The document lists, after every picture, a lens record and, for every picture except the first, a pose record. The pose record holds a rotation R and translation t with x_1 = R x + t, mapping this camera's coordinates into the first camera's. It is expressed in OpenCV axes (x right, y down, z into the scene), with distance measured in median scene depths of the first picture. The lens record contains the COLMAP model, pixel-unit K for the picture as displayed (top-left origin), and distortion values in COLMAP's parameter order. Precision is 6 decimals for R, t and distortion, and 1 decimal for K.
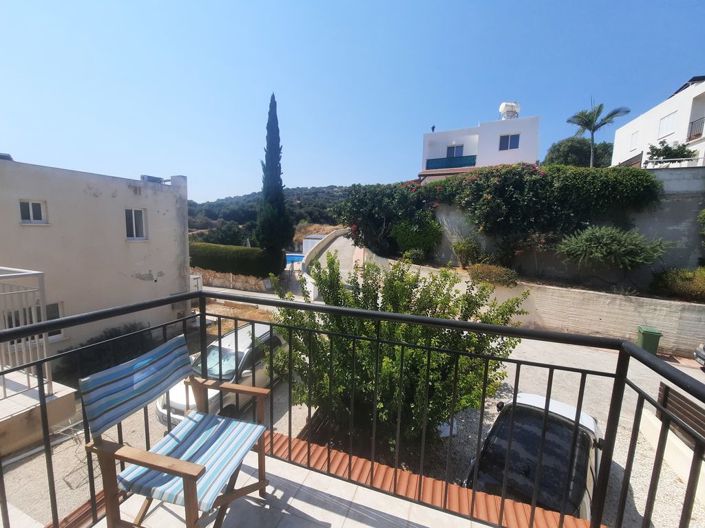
lens RADIAL K [[282.9, 0, 353.8], [0, 282.9, 268.9], [0, 0, 1]] dist [-0.014008, -0.000765]
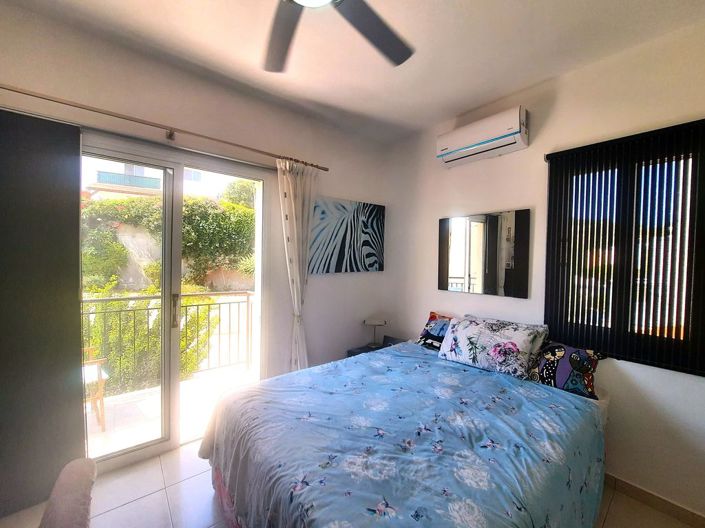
lens RADIAL K [[282.9, 0, 357.0], [0, 282.9, 268.8], [0, 0, 1]] dist [-0.014008, -0.000765]
pose [[0.524437, -0.037187, 0.850637, -0.099158], [0.102063, 0.994588, -0.019444, 0.015581], [-0.845310, 0.097015, 0.525395, -0.155485]]
